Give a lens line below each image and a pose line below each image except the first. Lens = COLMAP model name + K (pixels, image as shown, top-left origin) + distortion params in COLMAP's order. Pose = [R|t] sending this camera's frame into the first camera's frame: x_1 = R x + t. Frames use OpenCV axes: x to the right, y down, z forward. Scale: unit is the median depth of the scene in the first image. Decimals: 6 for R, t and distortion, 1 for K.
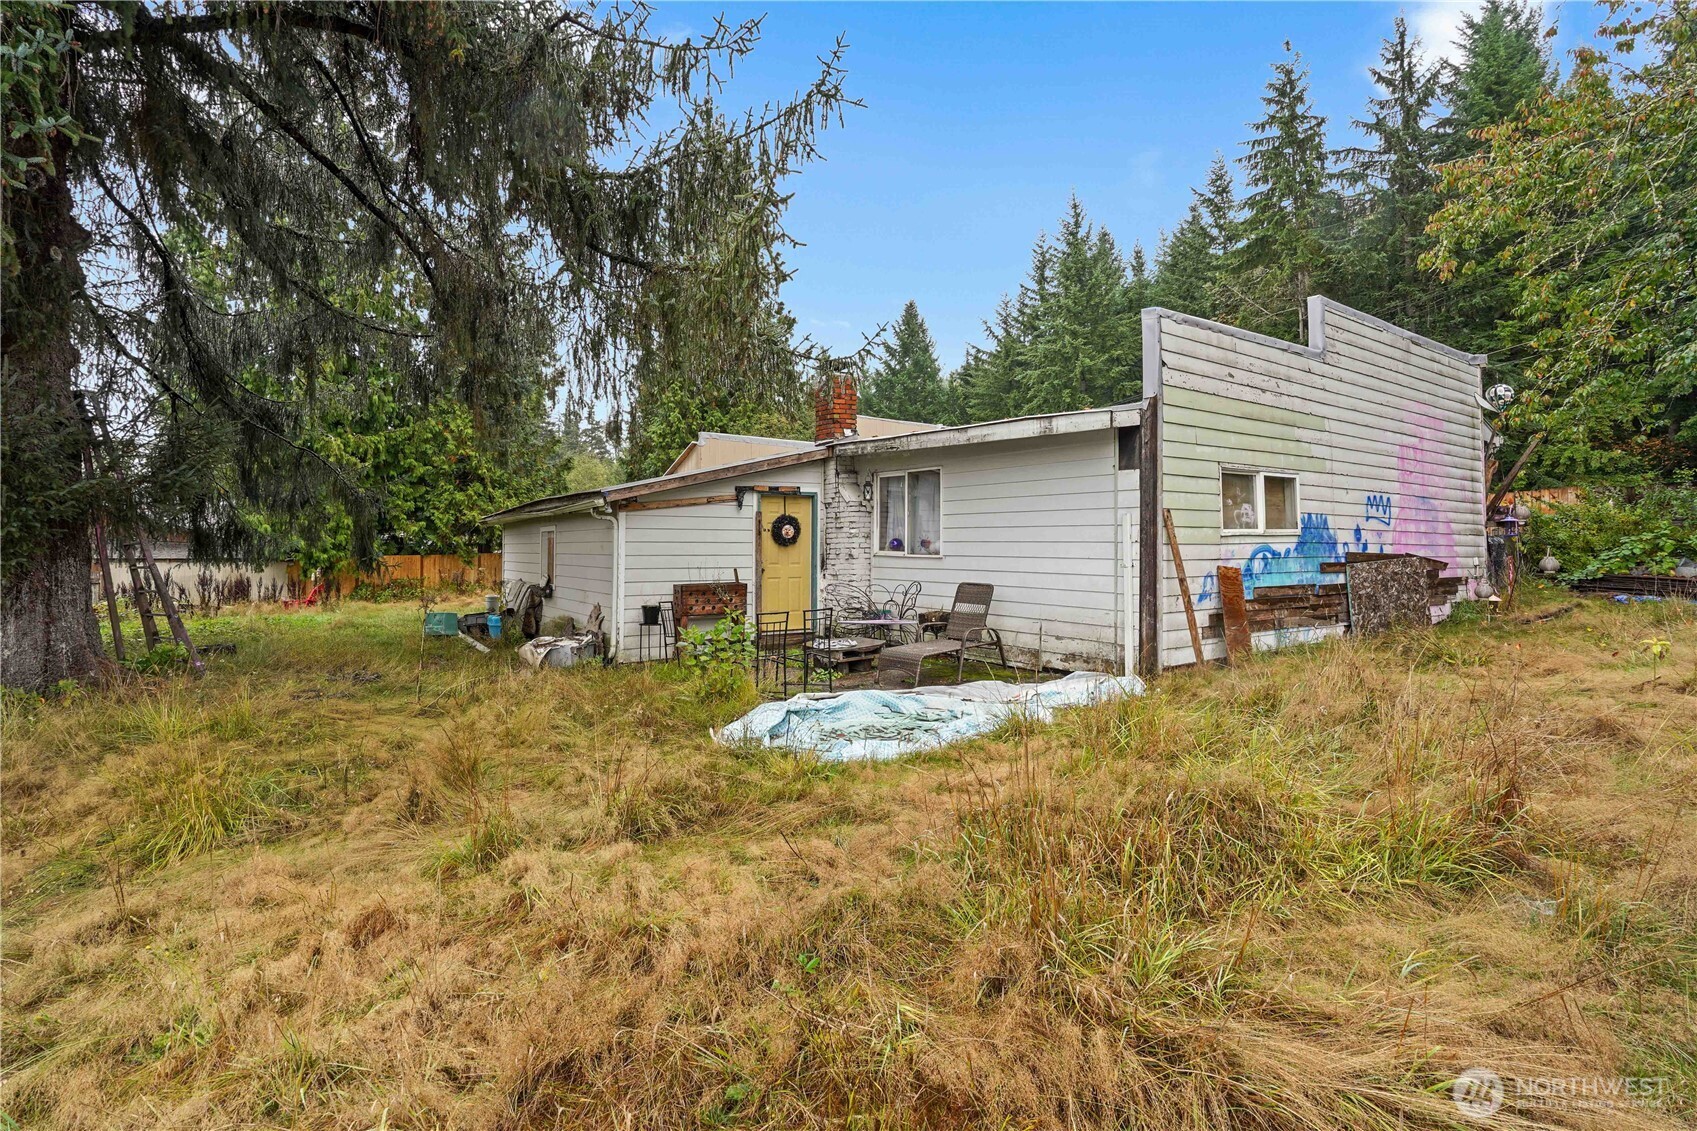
lens RADIAL K [[813.0, 0, 848.5], [0, 813.0, 565.5], [0, 0, 1]] dist [-0.053146, 0.022920]
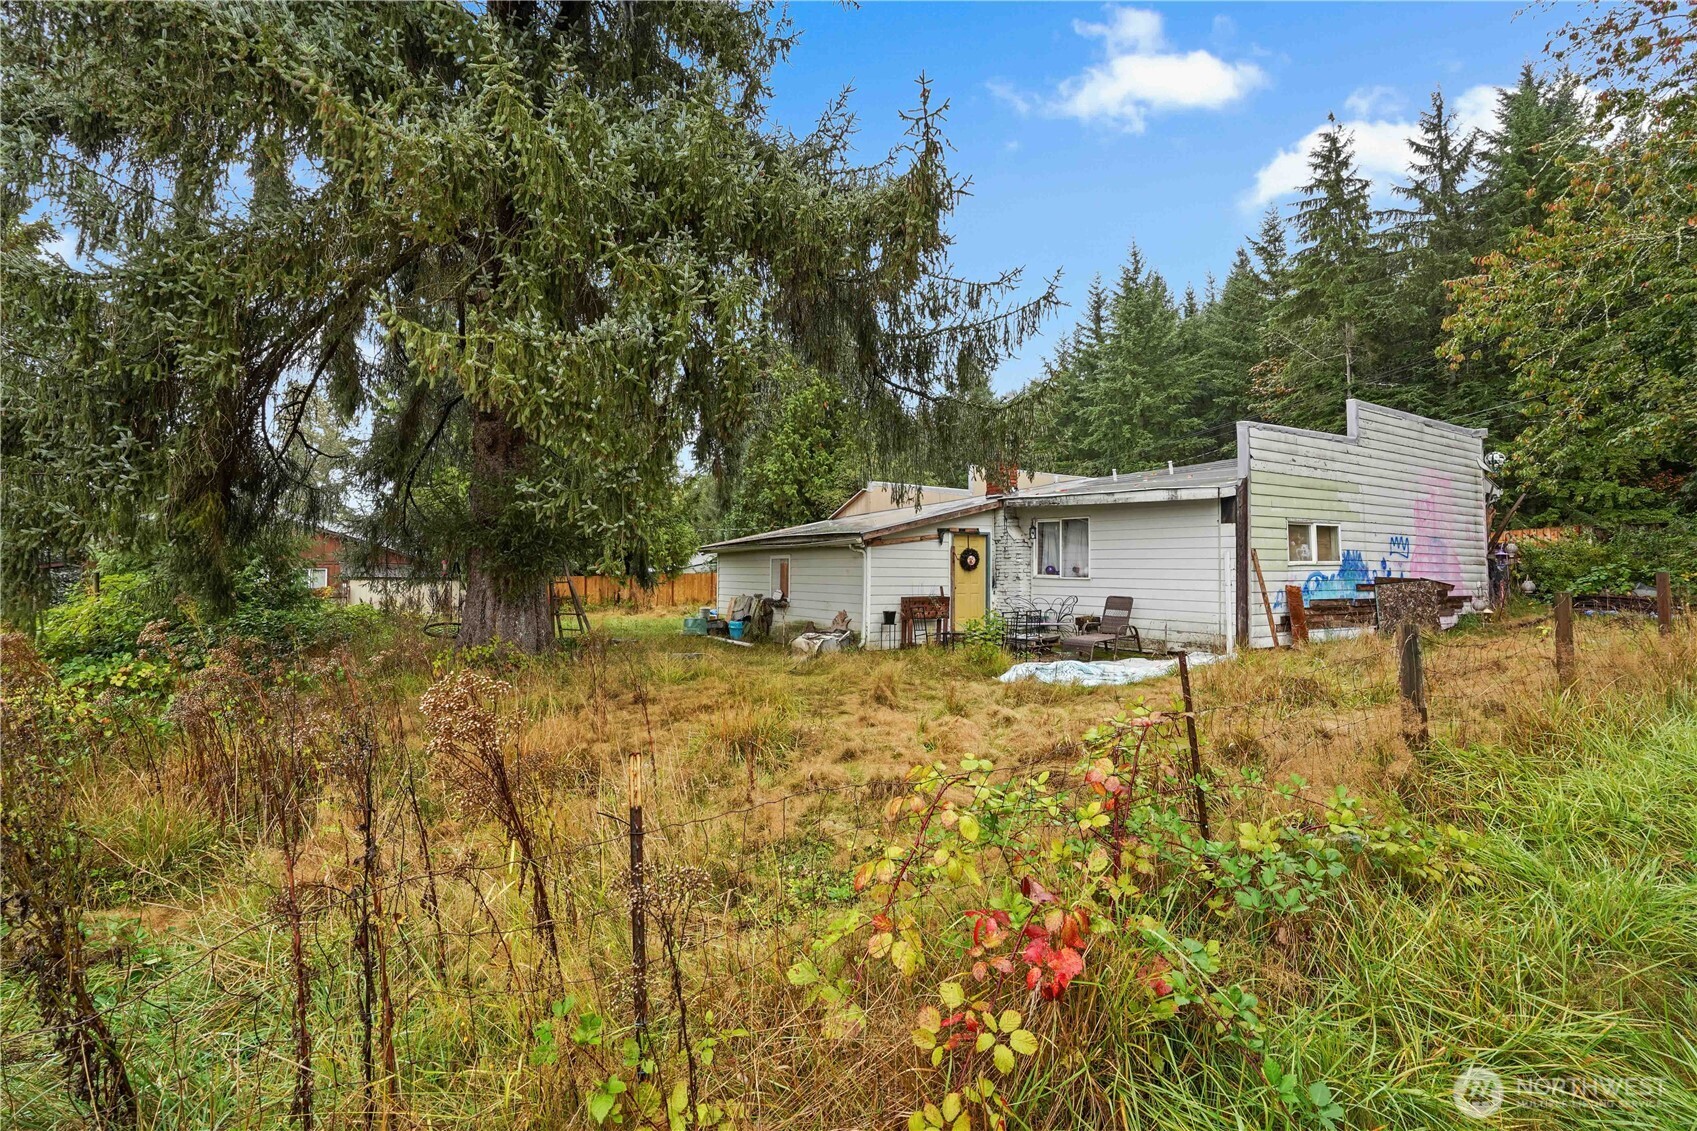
lens RADIAL K [[813.0, 0, 848.5], [0, 813.0, 565.5], [0, 0, 1]] dist [-0.053146, 0.022920]
pose [[0.998748, 0.005025, -0.049768, -0.221905], [-0.006484, 0.999552, -0.029203, 0.009704], [0.049599, 0.029489, 0.998334, -0.422927]]
